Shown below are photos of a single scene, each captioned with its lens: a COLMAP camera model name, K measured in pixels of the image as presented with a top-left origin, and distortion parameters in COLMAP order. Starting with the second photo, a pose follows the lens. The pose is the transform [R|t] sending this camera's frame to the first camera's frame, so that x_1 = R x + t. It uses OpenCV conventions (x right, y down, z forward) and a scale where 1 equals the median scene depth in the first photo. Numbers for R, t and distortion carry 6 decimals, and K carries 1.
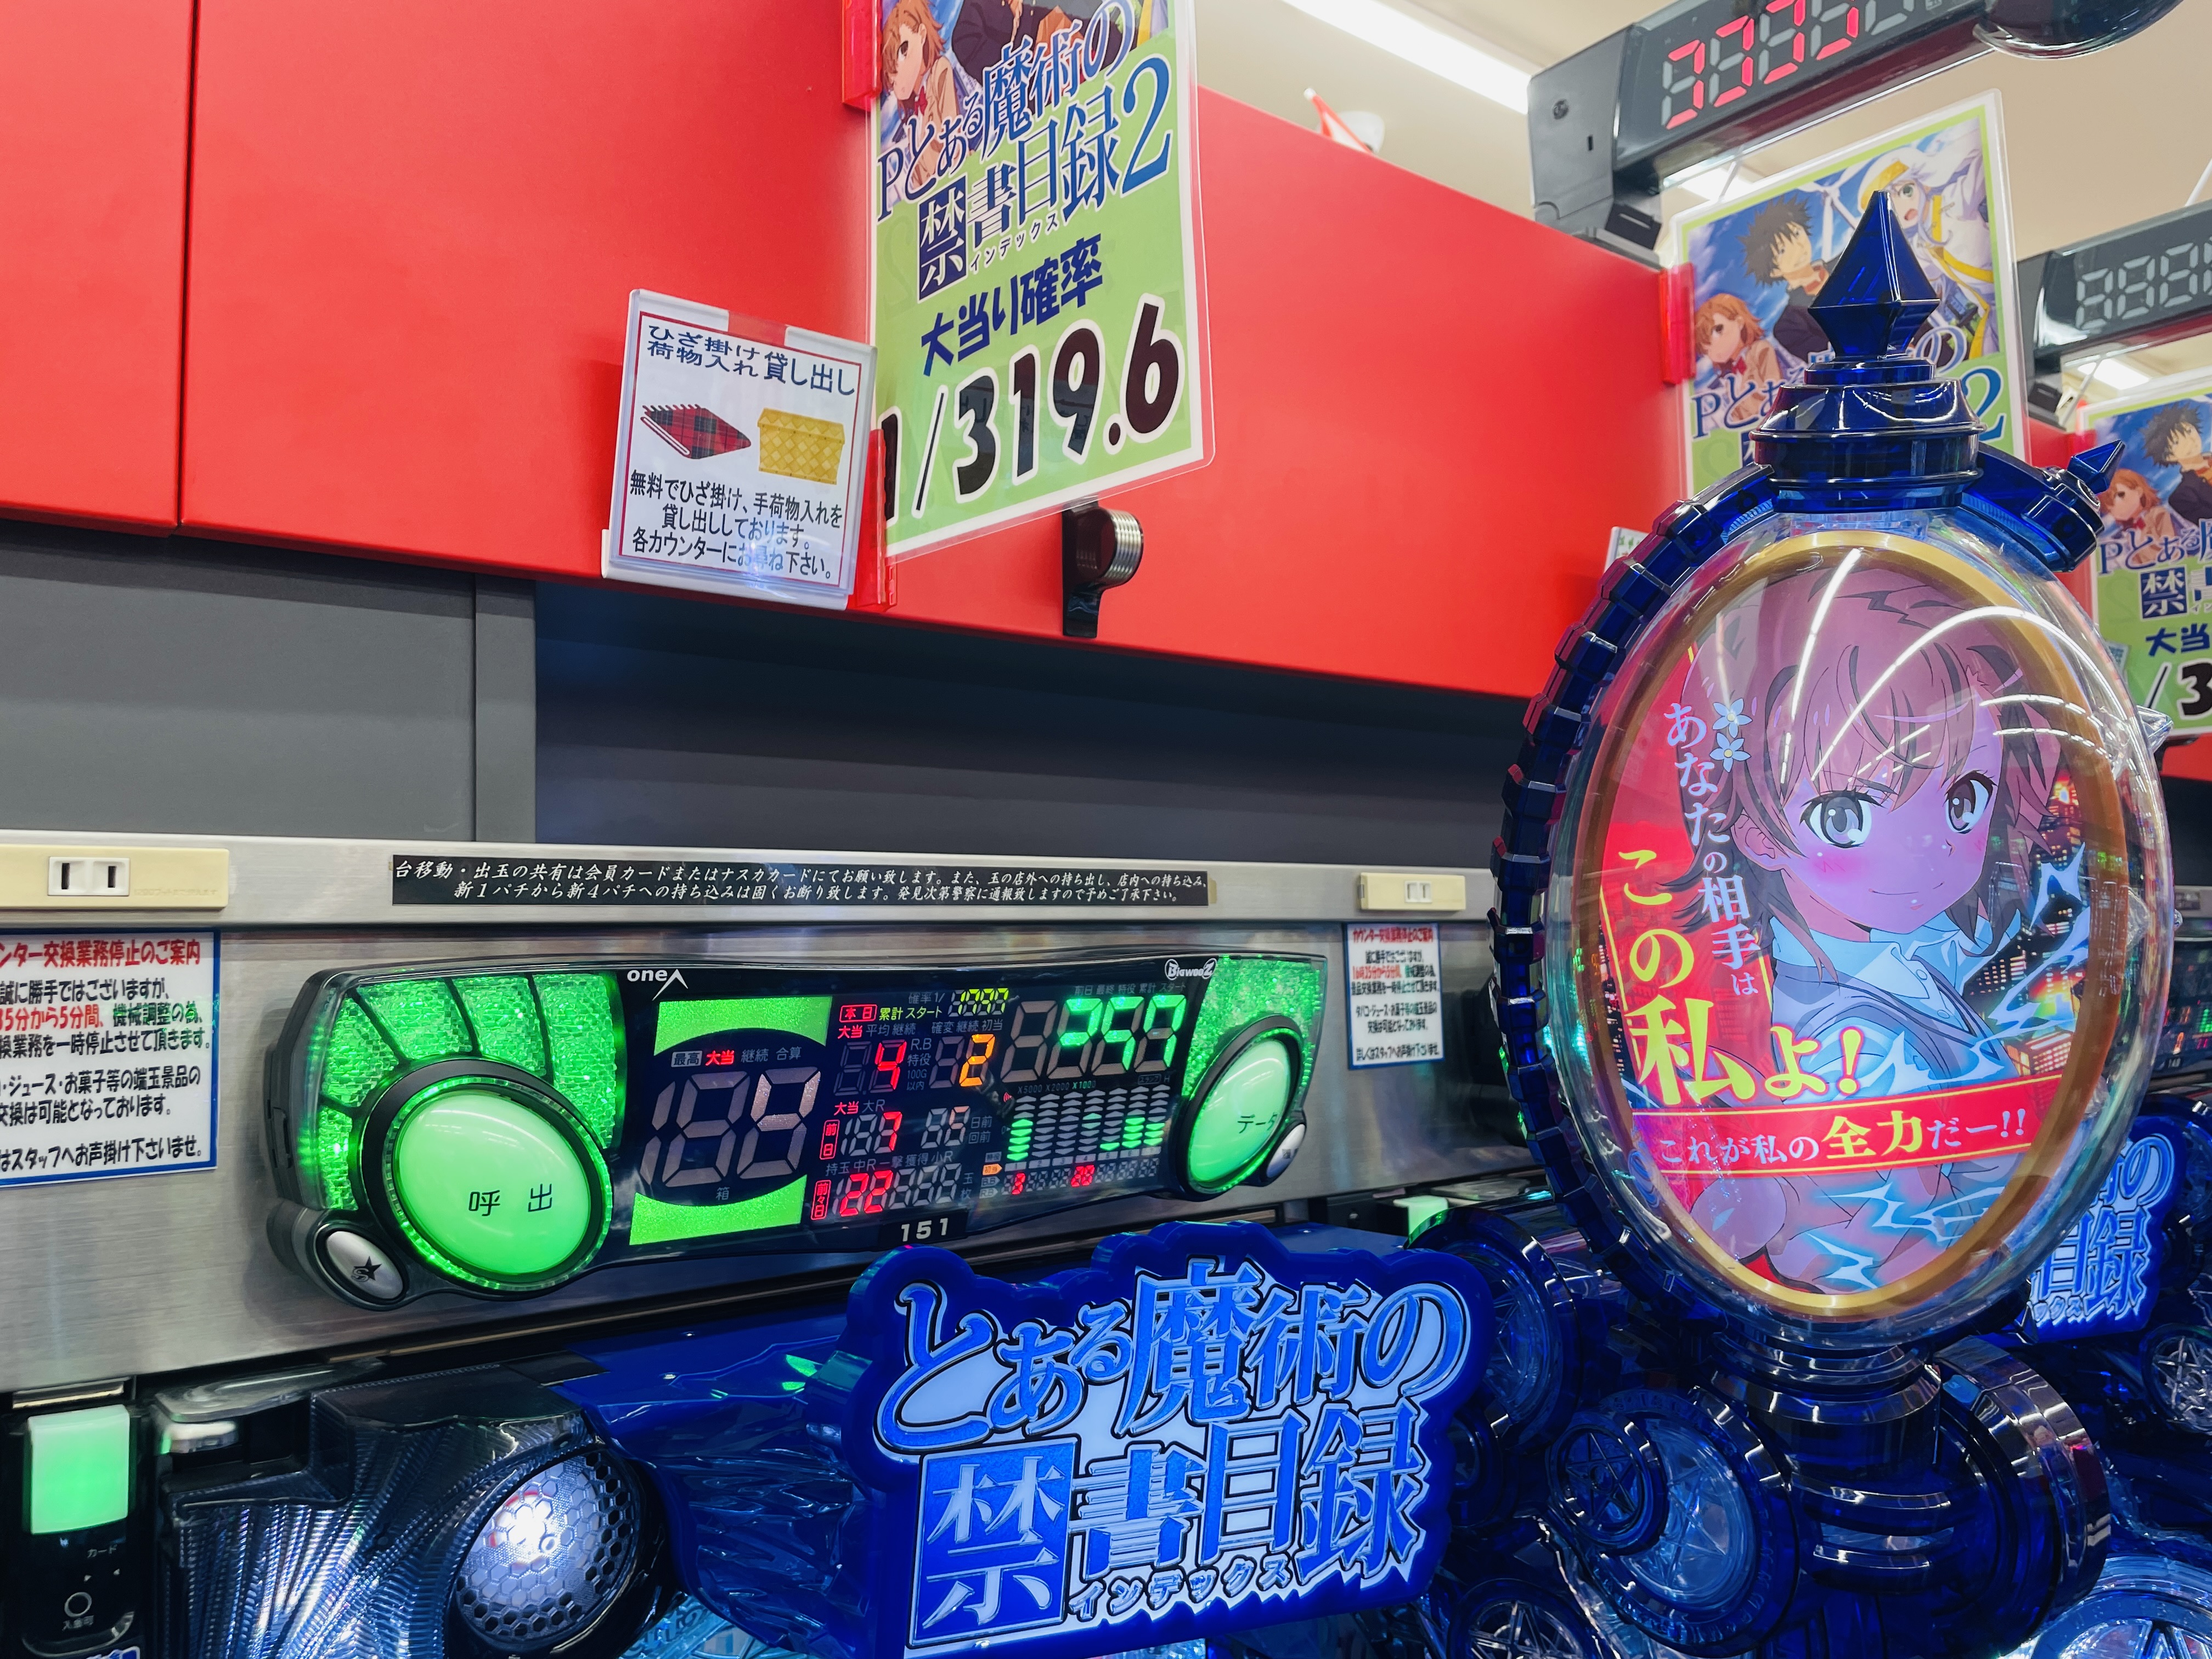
lens RADIAL K [[1656.7, 0, 1106.0], [0, 1656.7, 829.5], [0, 0, 1]] dist [0.100861, -0.120891]
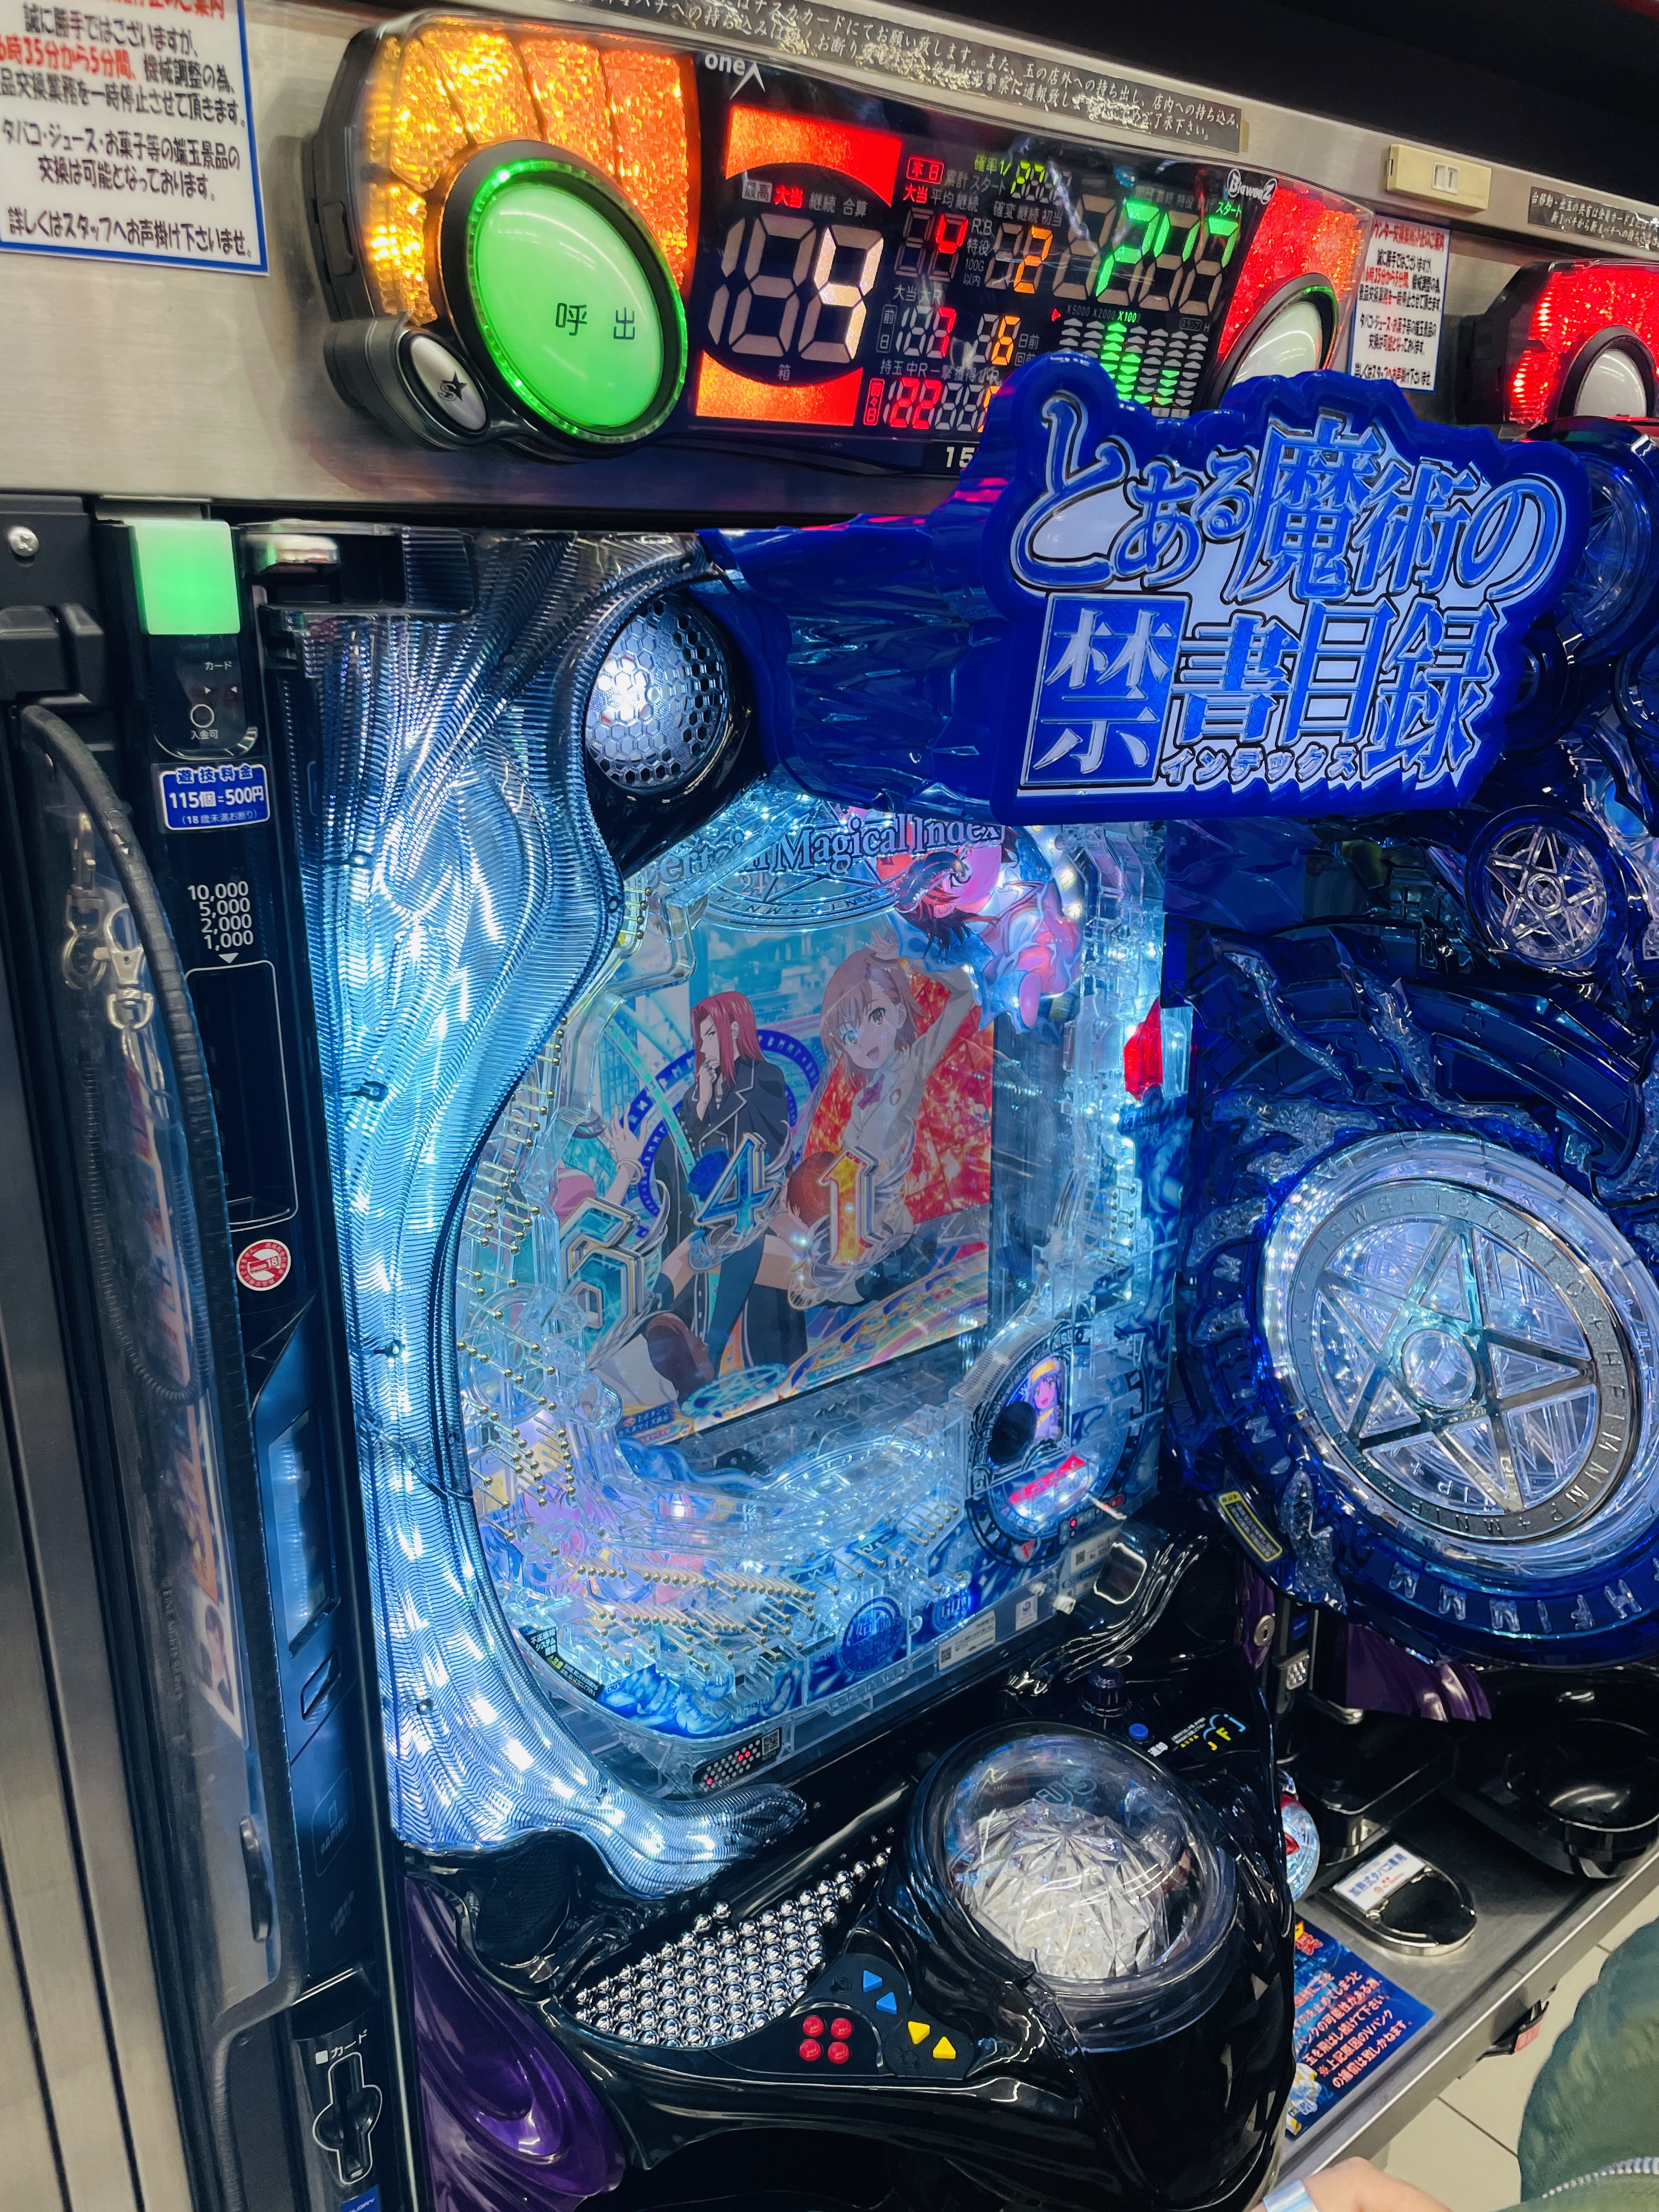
lens RADIAL K [[1656.7, 0, 829.5], [0, 1656.7, 1106.0], [0, 0, 1]] dist [0.100861, -0.120891]
pose [[0.999387, 0.019454, 0.029104, -0.243575], [-0.028672, 0.931867, 0.361666, 0.282829], [-0.020085, -0.362279, 0.931853, -0.020486]]
